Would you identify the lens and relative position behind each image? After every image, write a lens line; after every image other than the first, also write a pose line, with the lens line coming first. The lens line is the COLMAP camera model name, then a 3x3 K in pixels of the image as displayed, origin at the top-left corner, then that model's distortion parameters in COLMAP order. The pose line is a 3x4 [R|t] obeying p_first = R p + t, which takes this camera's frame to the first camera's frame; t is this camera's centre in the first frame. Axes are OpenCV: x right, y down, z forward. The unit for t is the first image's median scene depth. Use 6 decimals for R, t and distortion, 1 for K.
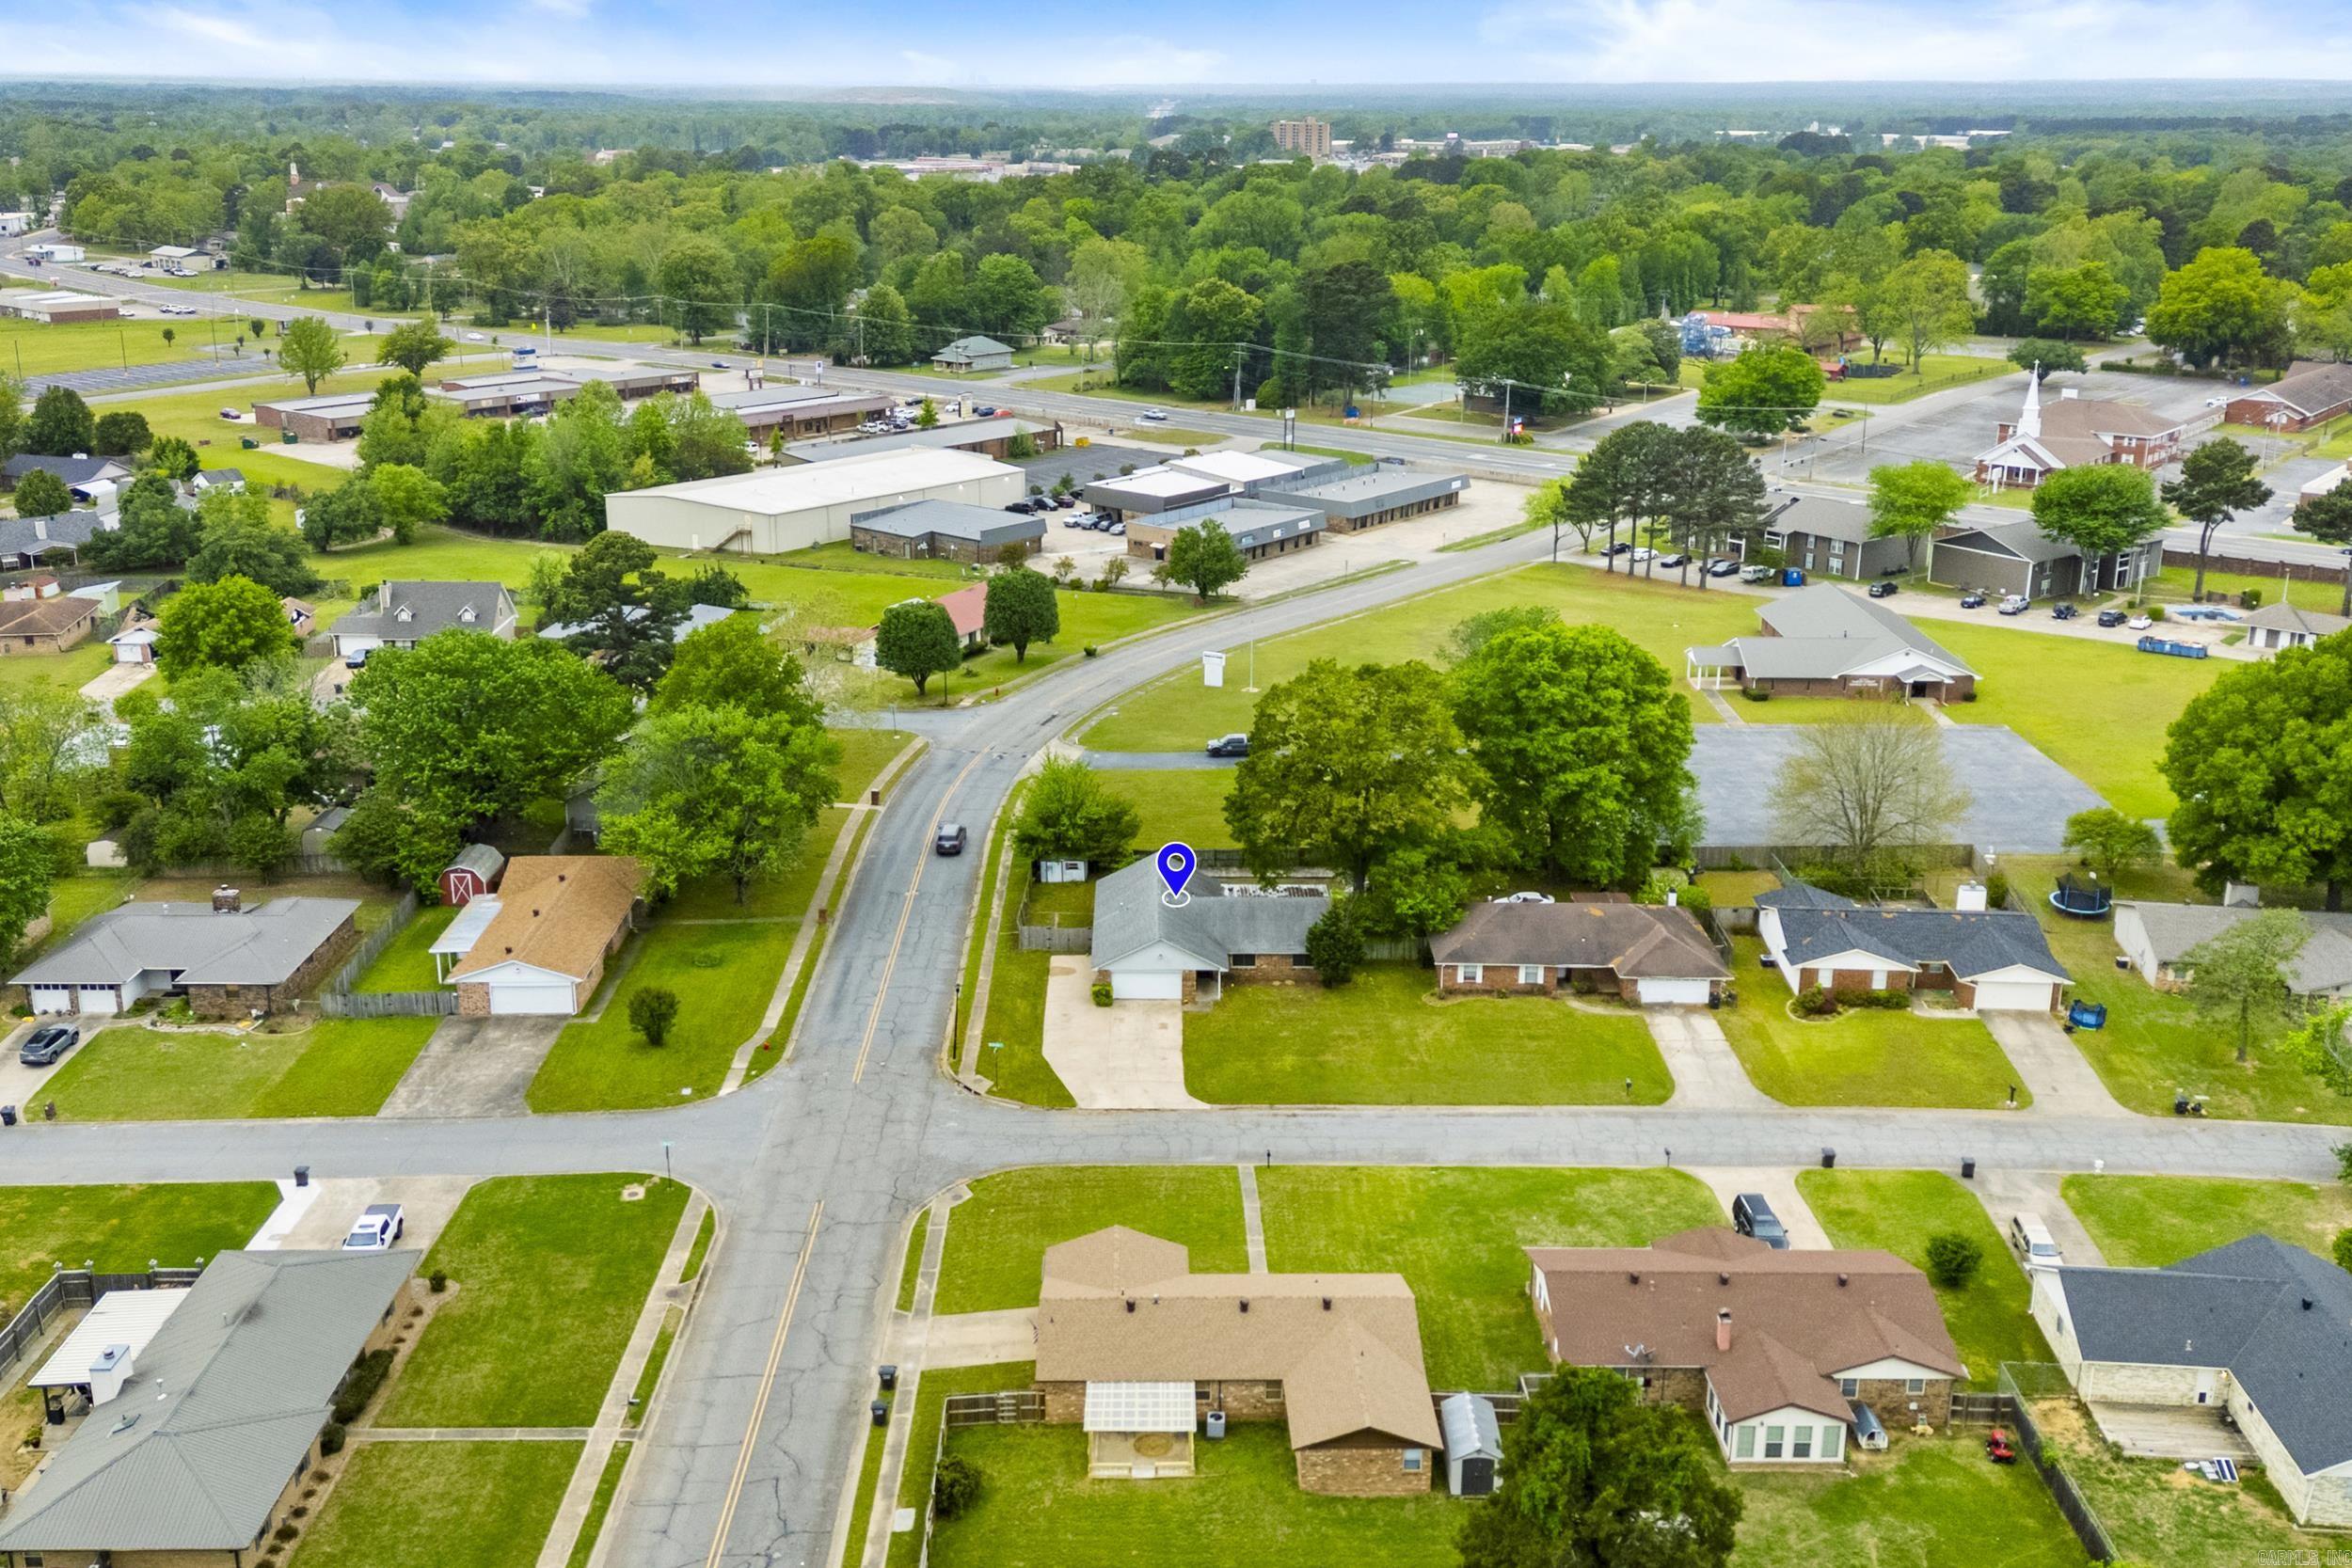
lens RADIAL K [[1946.1, 0, 1172.9], [0, 1946.1, 782.9], [0, 0, 1]] dist [0.016239, 0.001257]
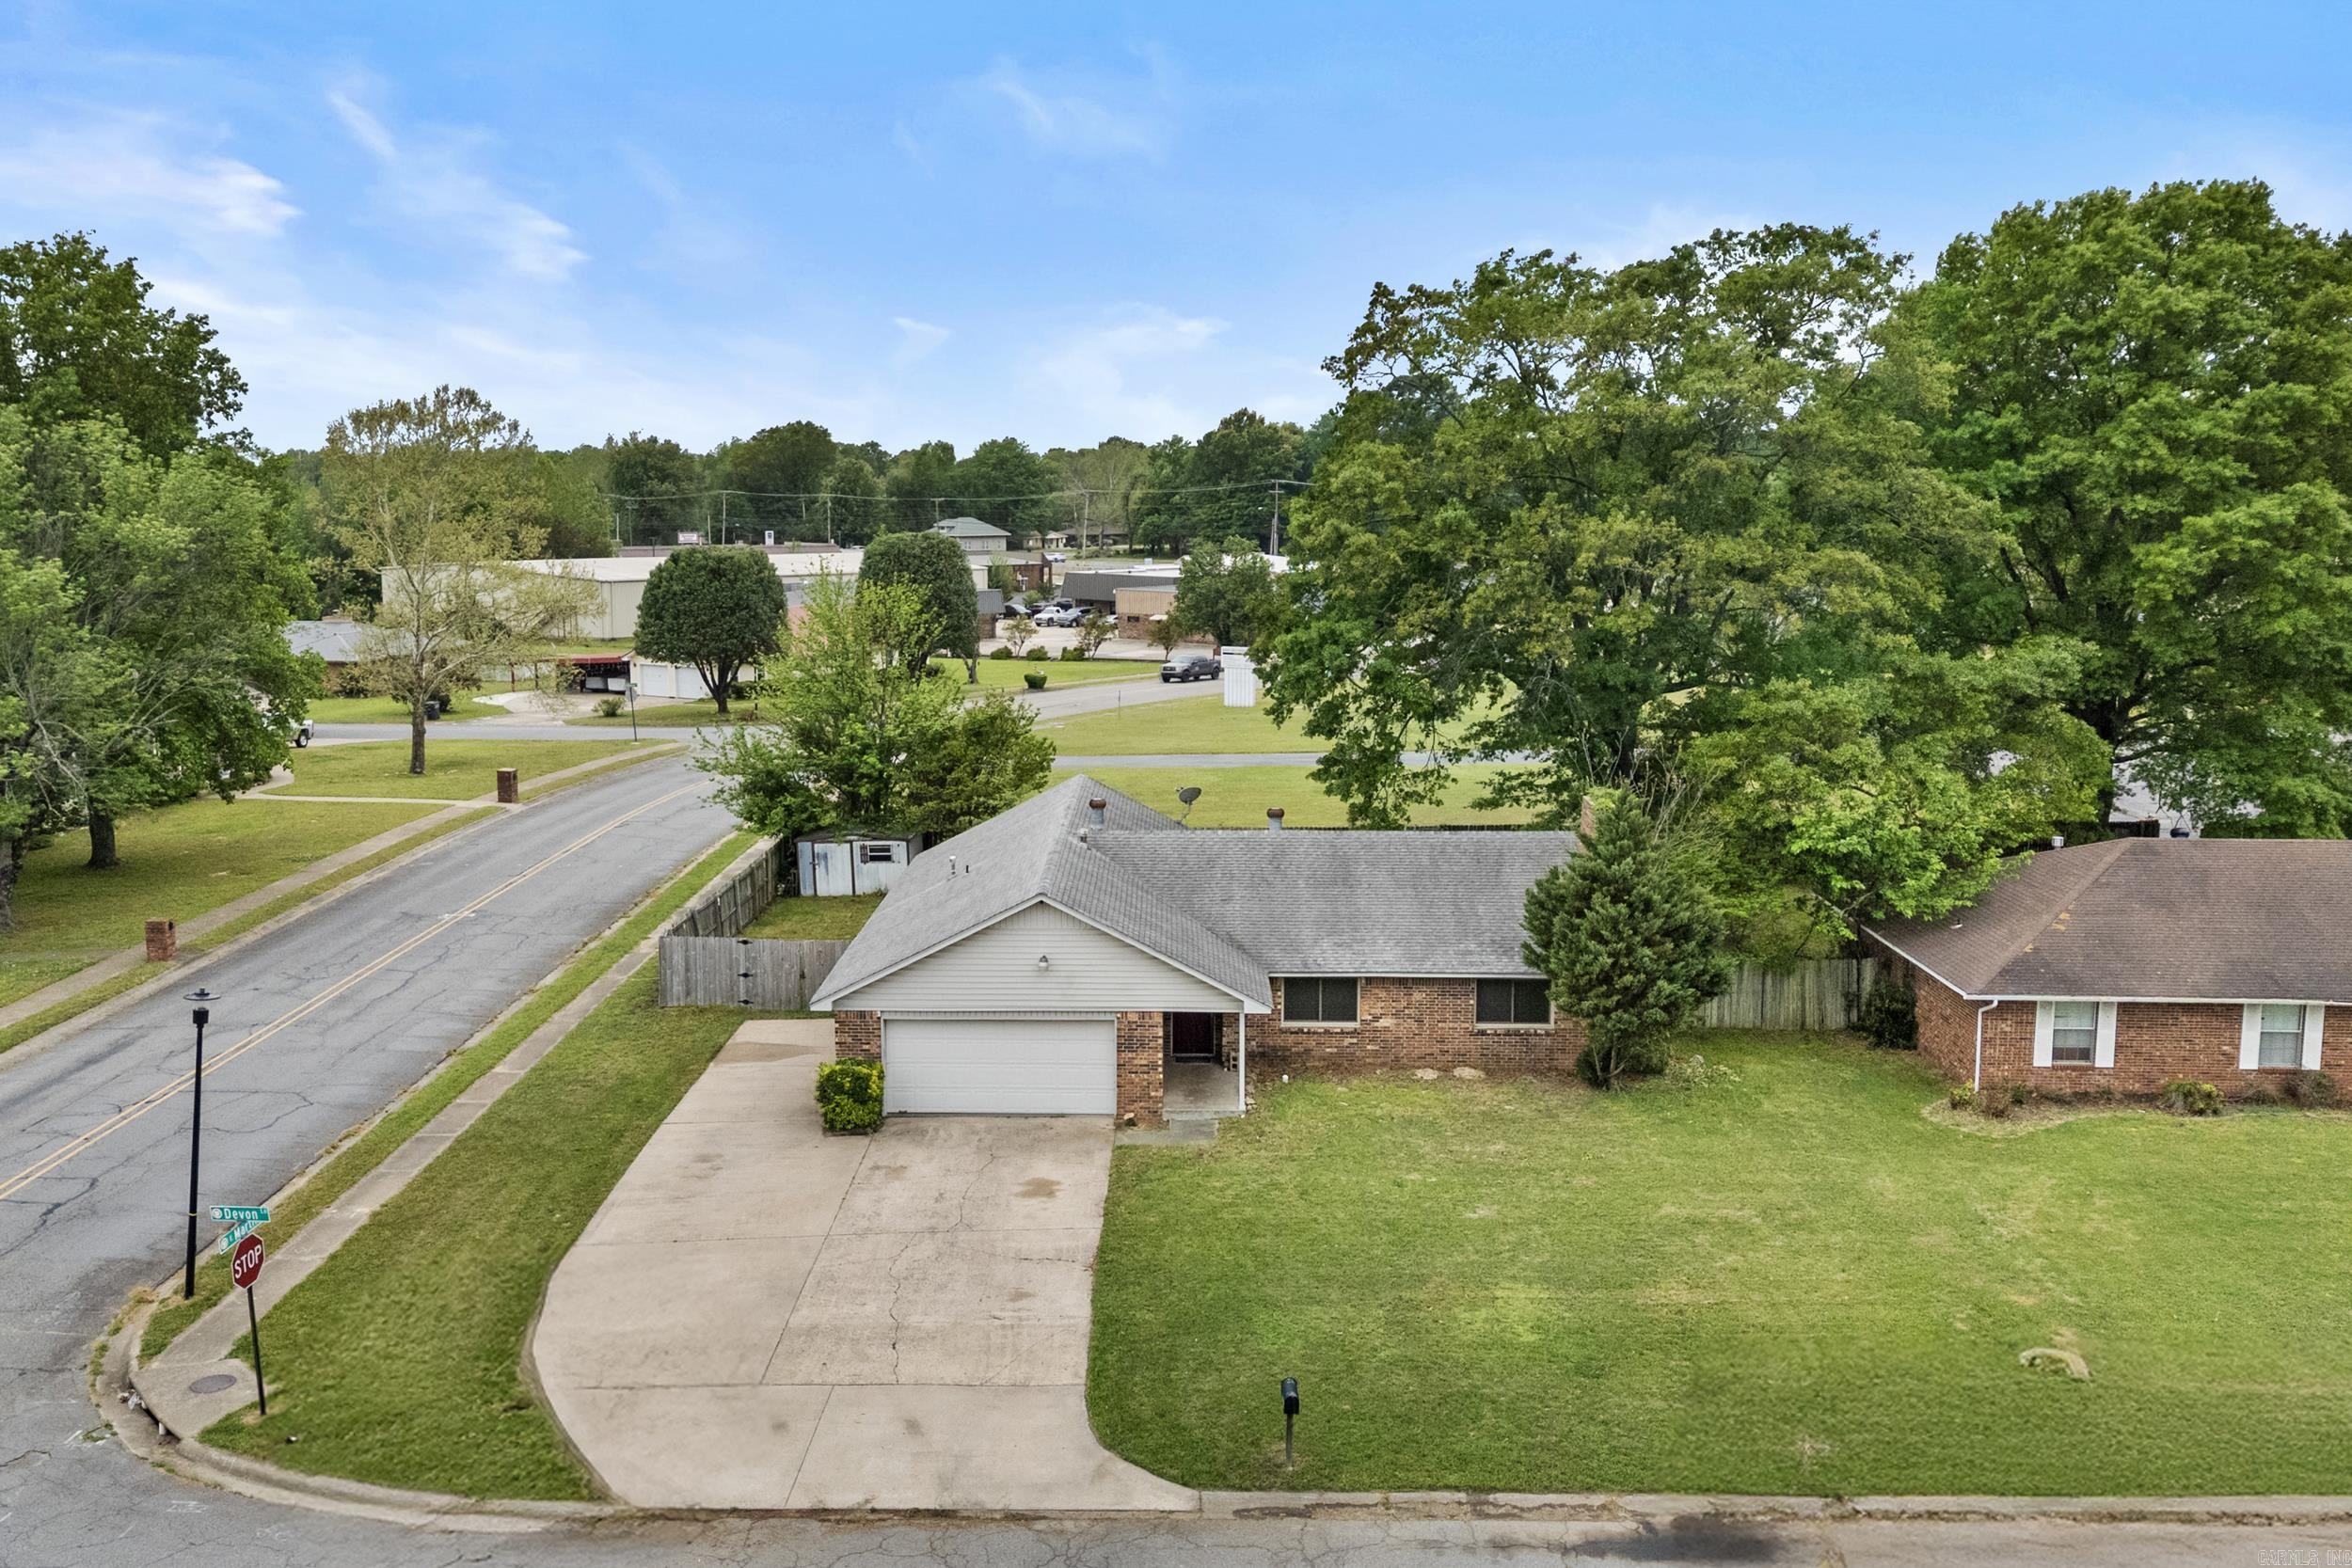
lens RADIAL K [[1946.1, 0, 1185.6], [0, 1946.1, 785.0], [0, 0, 1]] dist [0.016239, 0.001257]
pose [[0.999923, -0.000022, -0.012392, 0.018800], [-0.002125, 0.984884, -0.173204, 0.112443], [0.012209, 0.173217, 0.984808, 0.694348]]
